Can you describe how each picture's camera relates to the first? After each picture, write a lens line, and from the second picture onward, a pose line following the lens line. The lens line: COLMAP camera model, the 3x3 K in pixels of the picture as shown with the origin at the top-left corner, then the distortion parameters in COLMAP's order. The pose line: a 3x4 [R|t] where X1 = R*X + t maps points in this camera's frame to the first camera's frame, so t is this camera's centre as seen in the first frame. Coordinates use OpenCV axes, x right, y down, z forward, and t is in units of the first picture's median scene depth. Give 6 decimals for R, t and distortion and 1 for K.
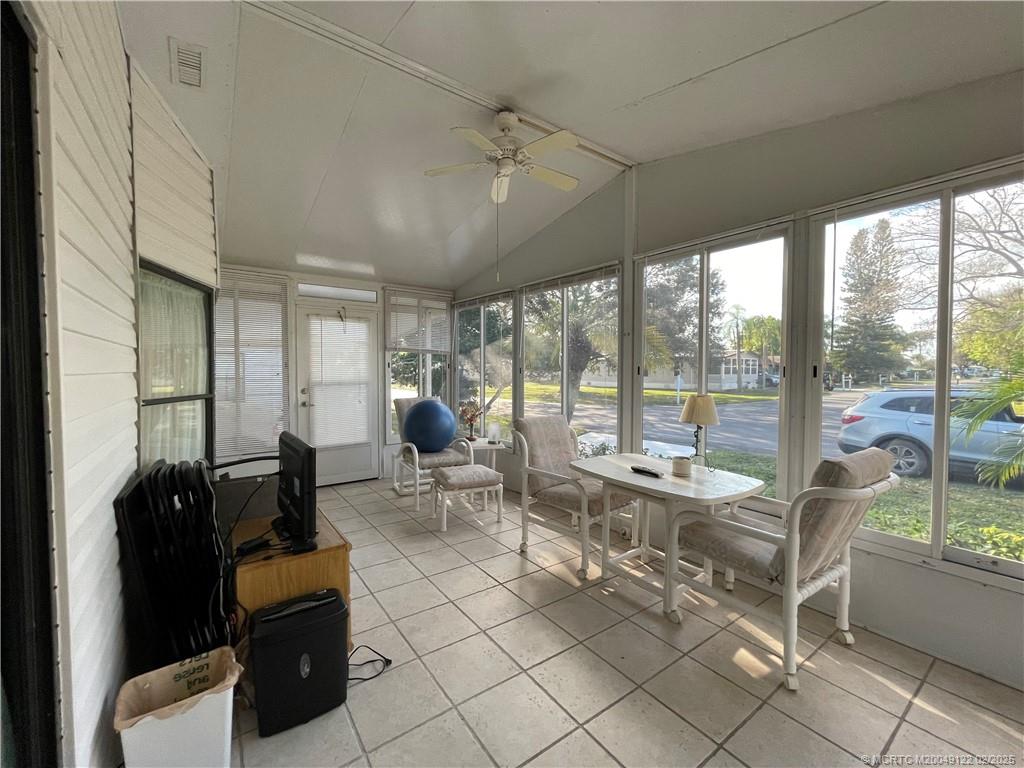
lens RADIAL K [[419.2, 0, 507.0], [0, 419.2, 384.5], [0, 0, 1]] dist [-0.002696, 0.000638]
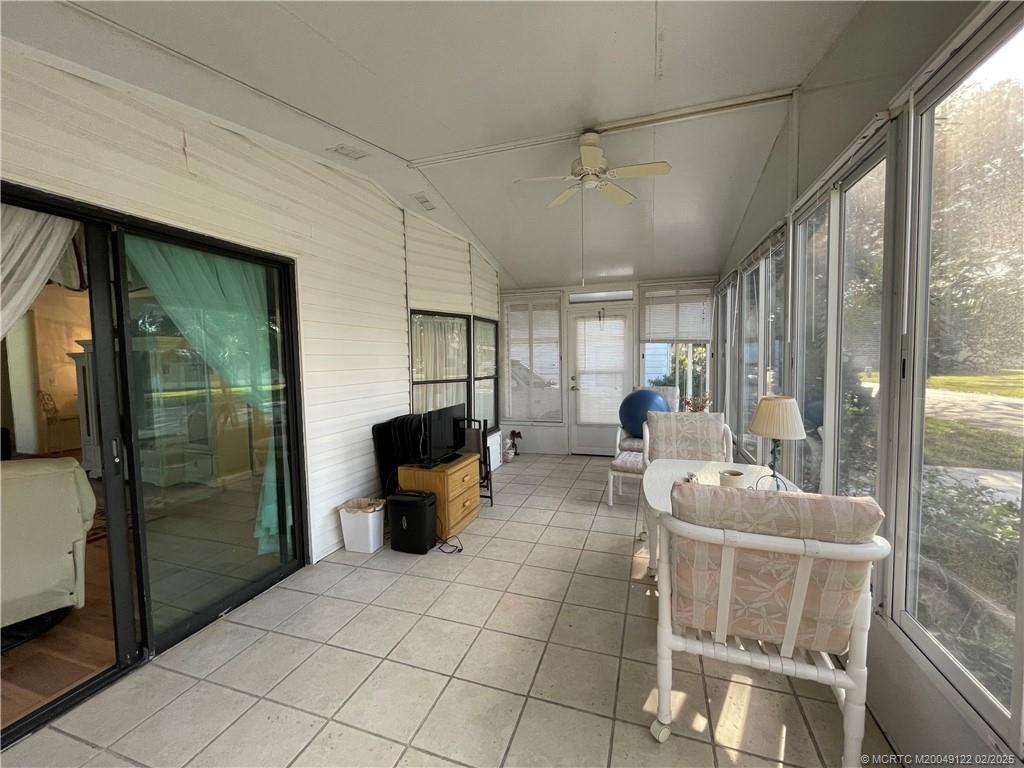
lens RADIAL K [[419.2, 0, 510.5], [0, 419.2, 384.3], [0, 0, 1]] dist [-0.002696, 0.000638]
pose [[0.591842, 0.039403, -0.805090, 0.446414], [-0.008914, 0.999063, 0.042343, -0.018229], [0.806005, -0.017883, 0.591639, 0.087200]]
